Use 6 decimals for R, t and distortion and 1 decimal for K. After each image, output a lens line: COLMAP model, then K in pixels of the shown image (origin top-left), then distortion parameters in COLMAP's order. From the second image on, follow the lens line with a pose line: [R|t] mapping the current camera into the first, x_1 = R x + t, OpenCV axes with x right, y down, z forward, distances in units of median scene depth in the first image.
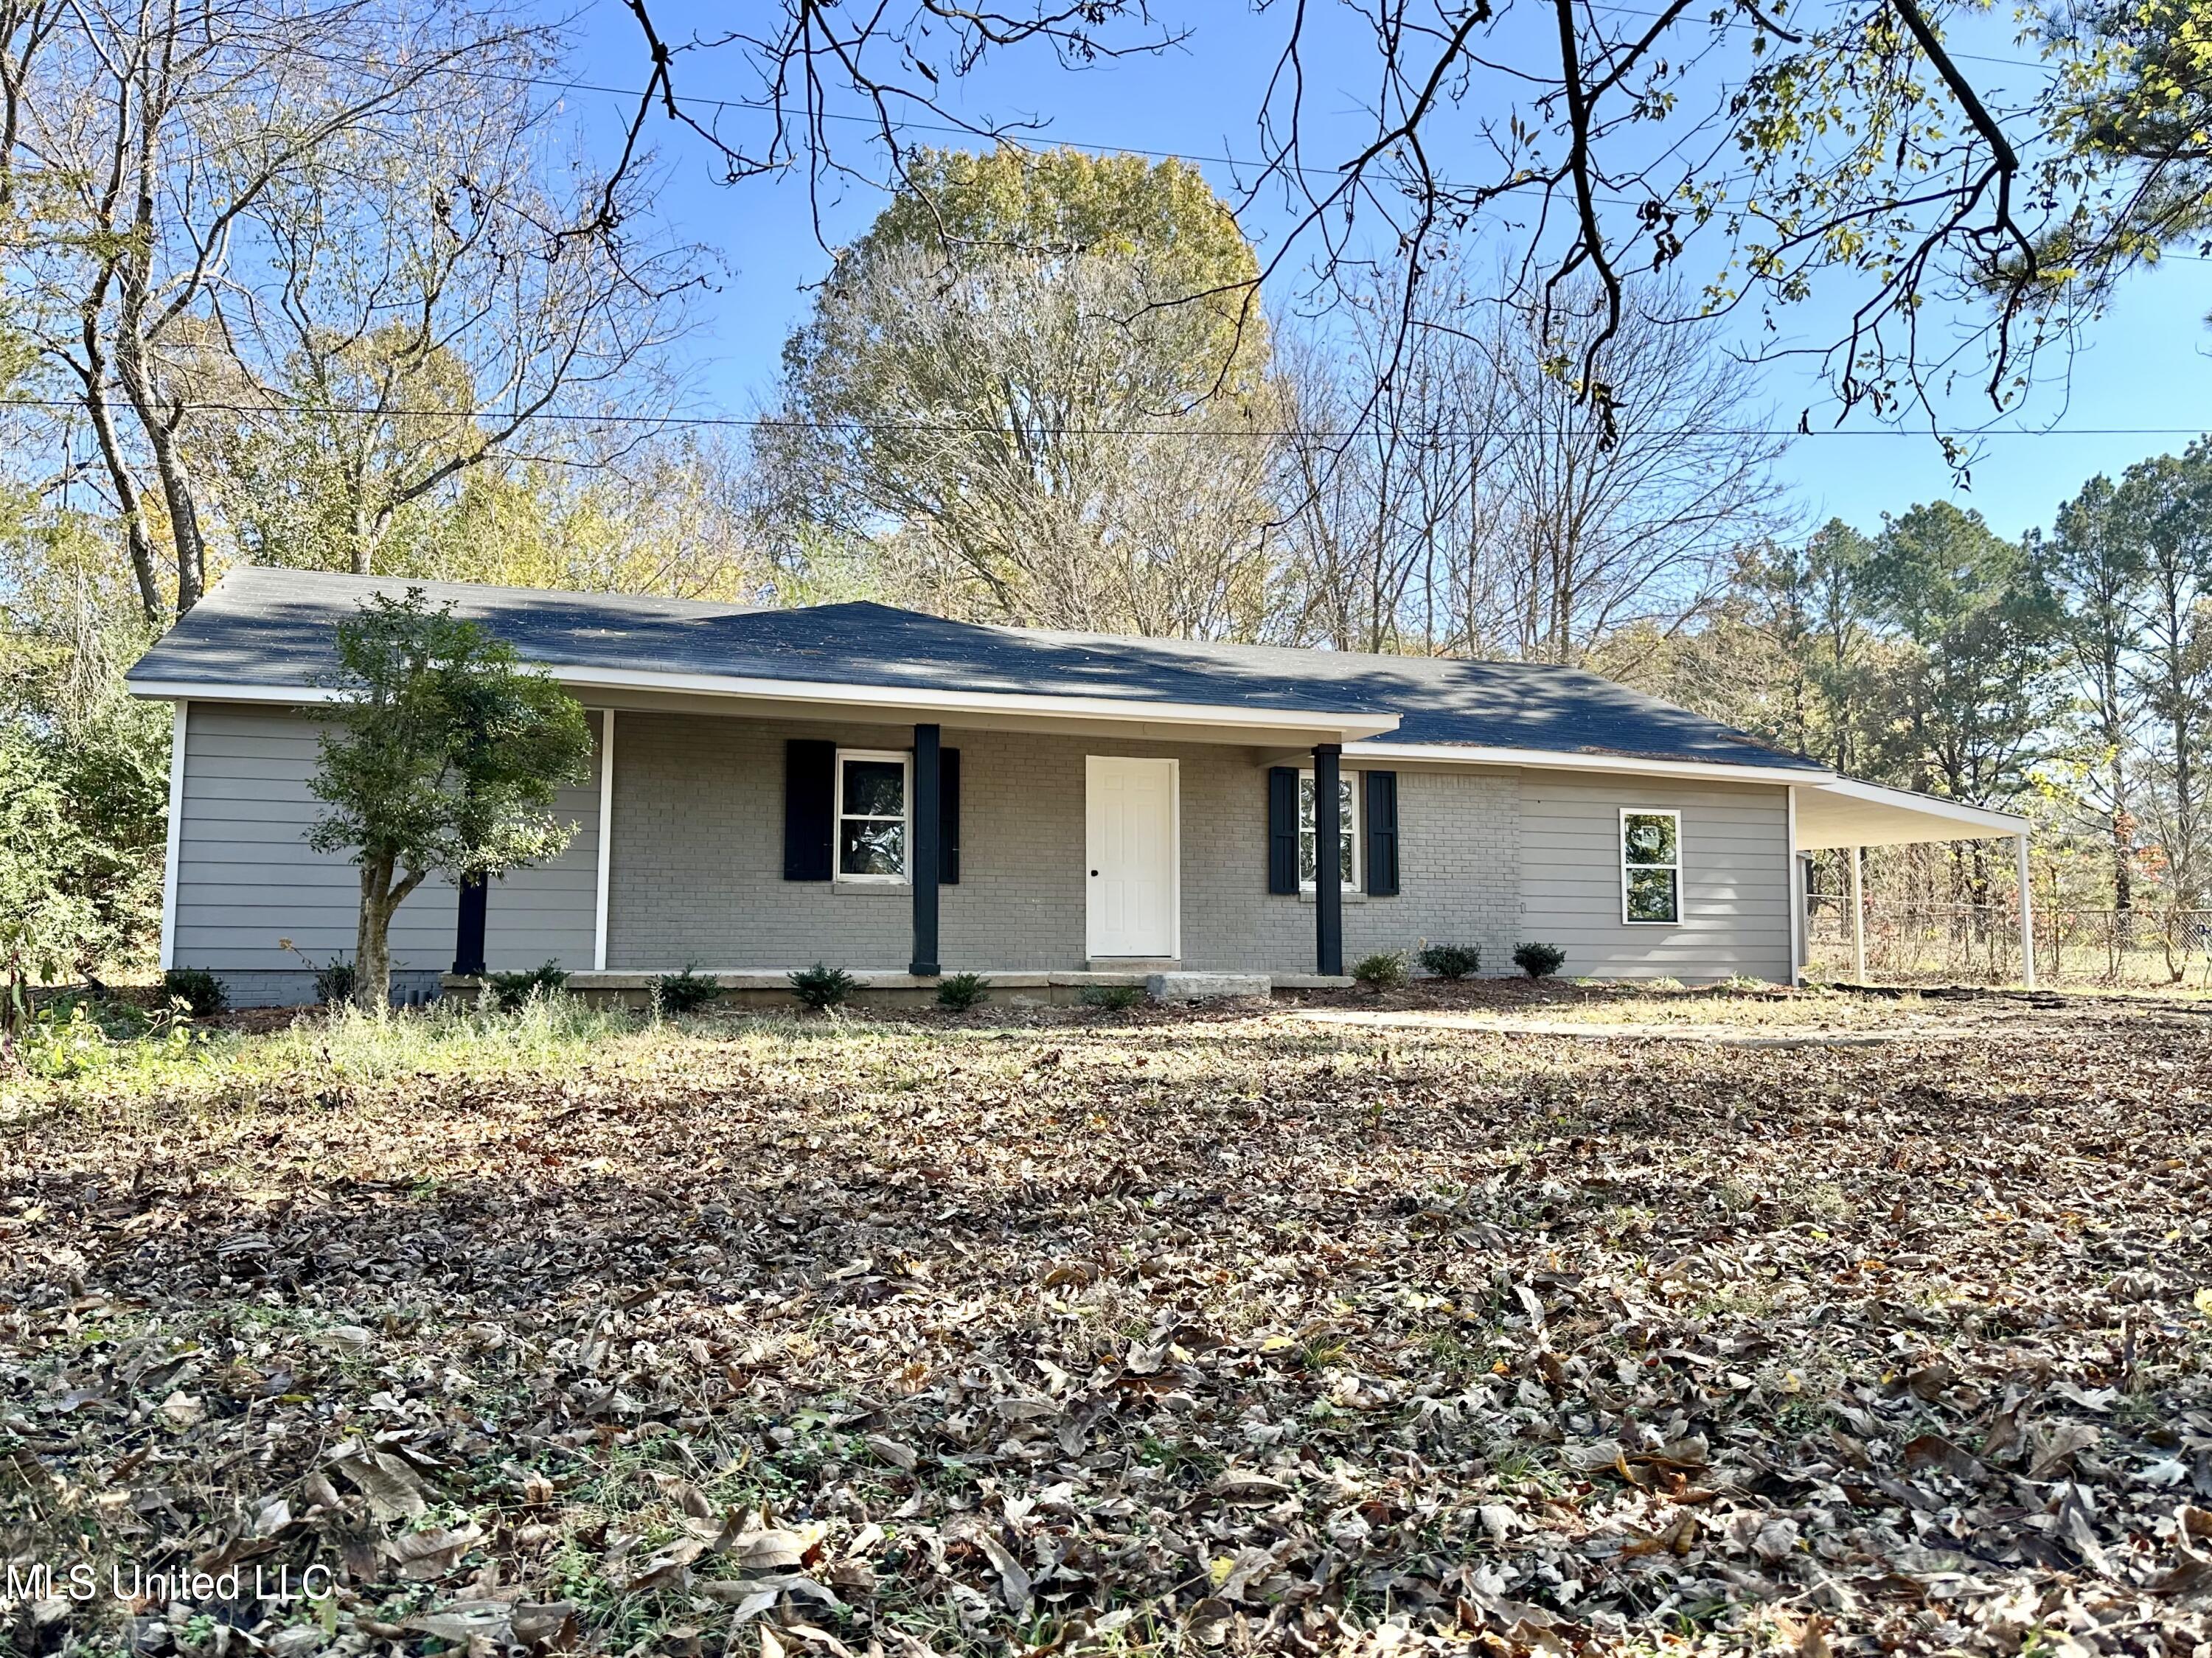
lens RADIAL K [[1598.7, 0, 1098.3], [0, 1598.7, 822.2], [0, 0, 1]] dist [0.038322, -0.022717]
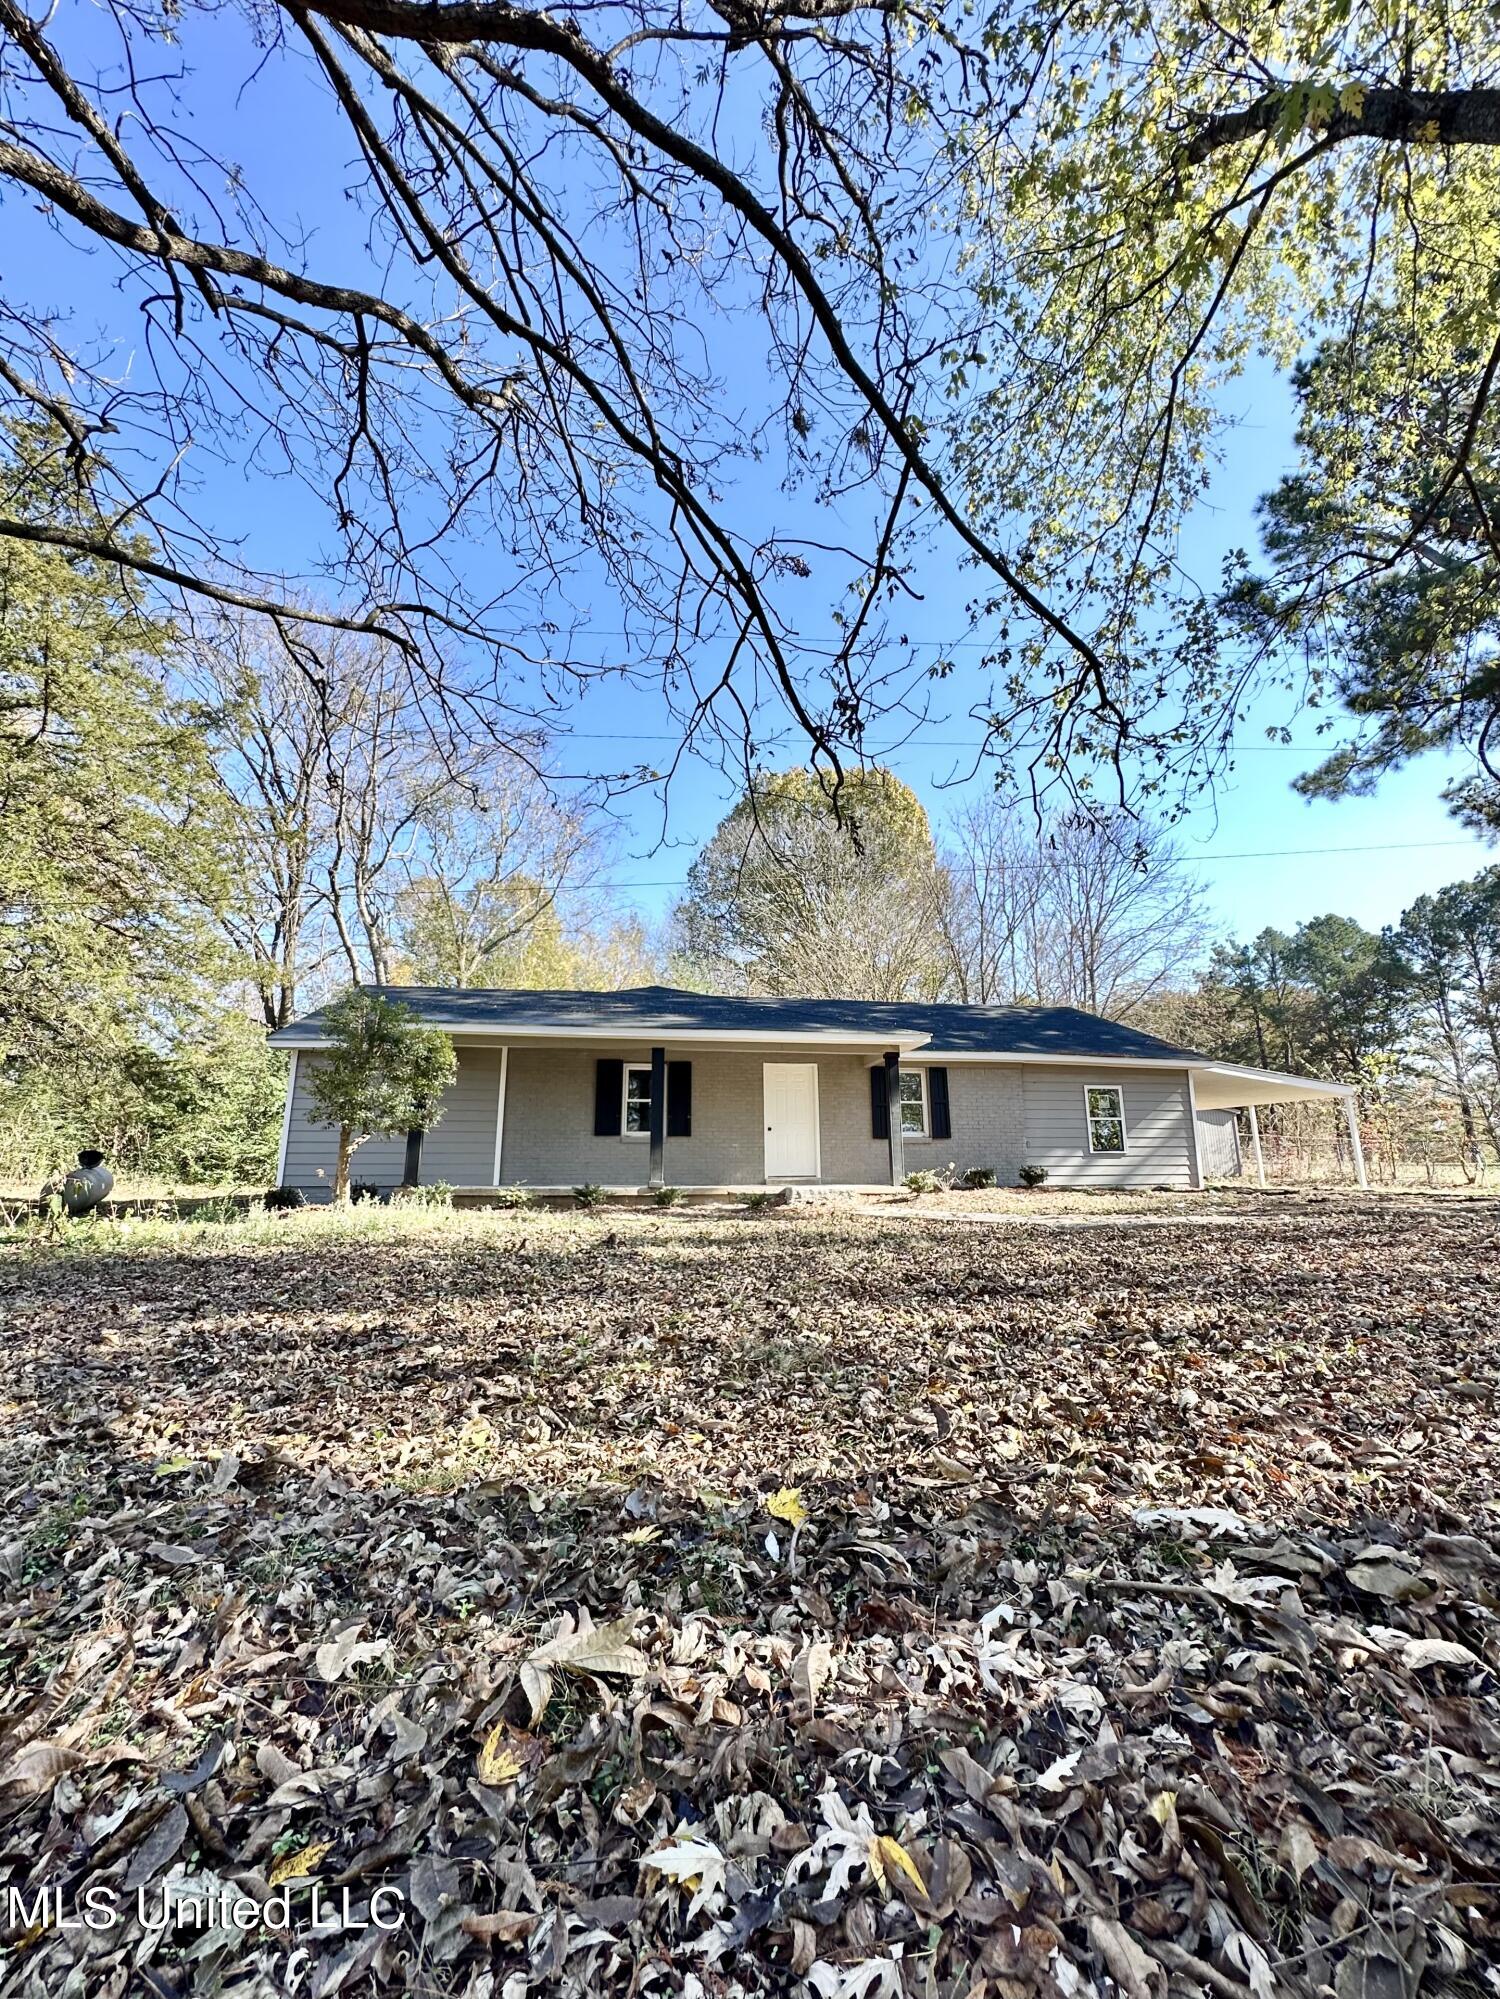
lens RADIAL K [[816.8, 0, 753.9], [0, 816.8, 1010.9], [0, 0, 1]] dist [-0.001296, 0.000792]
pose [[0.986873, -0.042616, -0.155772, 0.088128], [0.024154, 0.992655, -0.118542, 0.006127], [0.159680, 0.113224, 0.980654, 0.051067]]
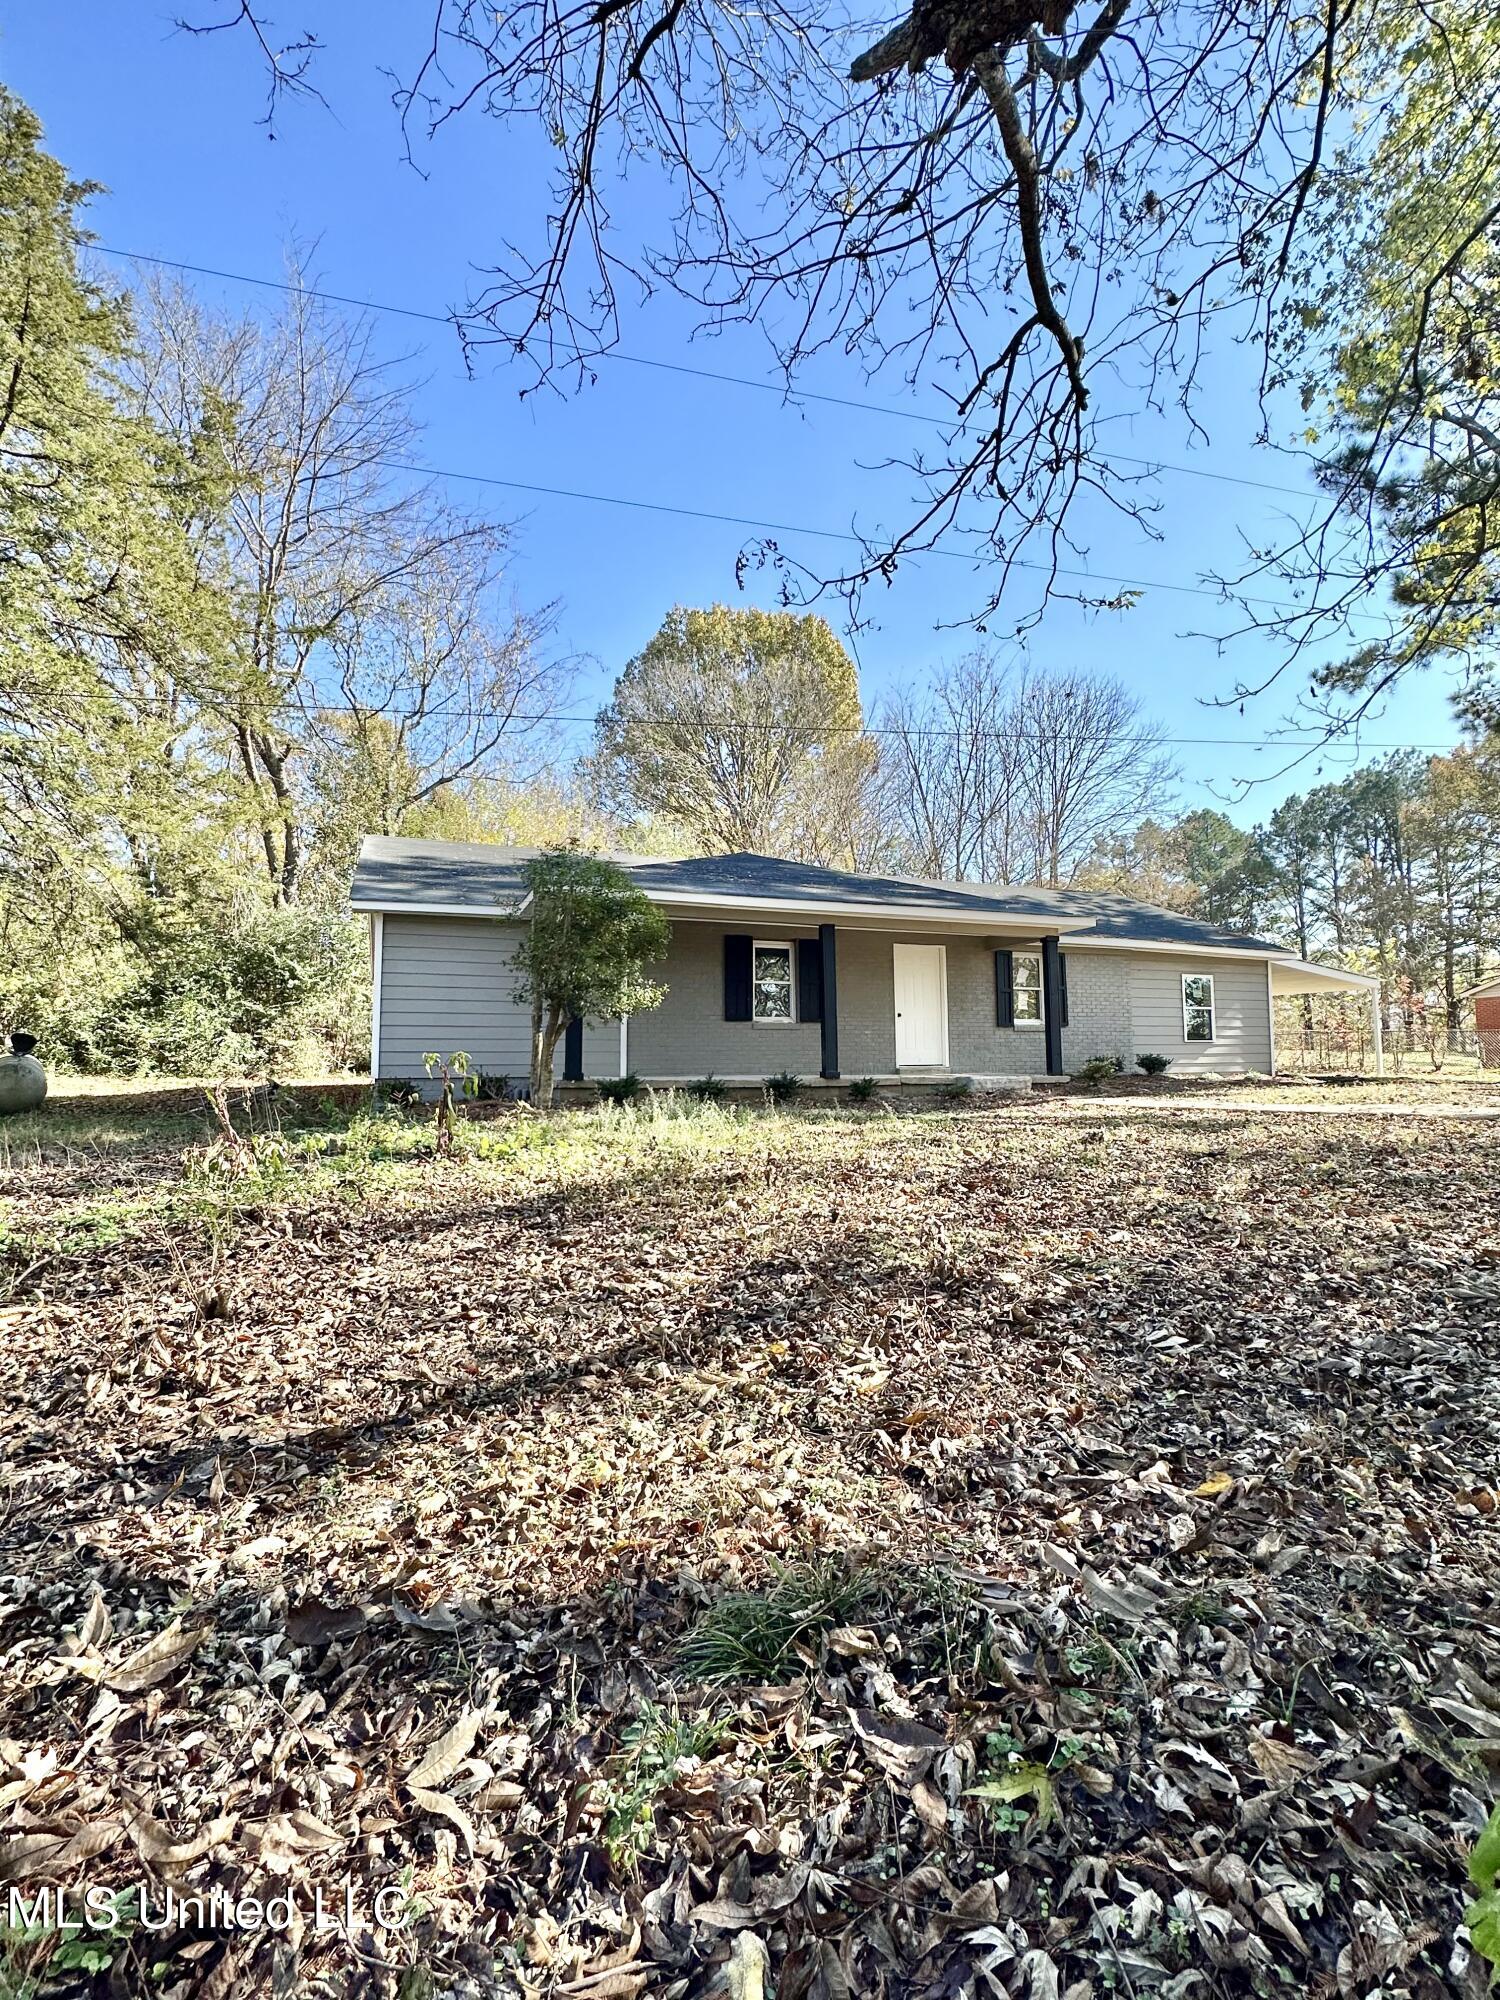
lens RADIAL K [[877.8, 0, 748.4], [0, 877.8, 989.9], [0, 0, 1]] dist [0.007084, 0.000366]
pose [[0.999423, -0.007271, 0.033177, -0.131022], [0.007152, 0.999968, 0.003708, 0.000511], [-0.033203, -0.003468, 0.999443, 0.061941]]
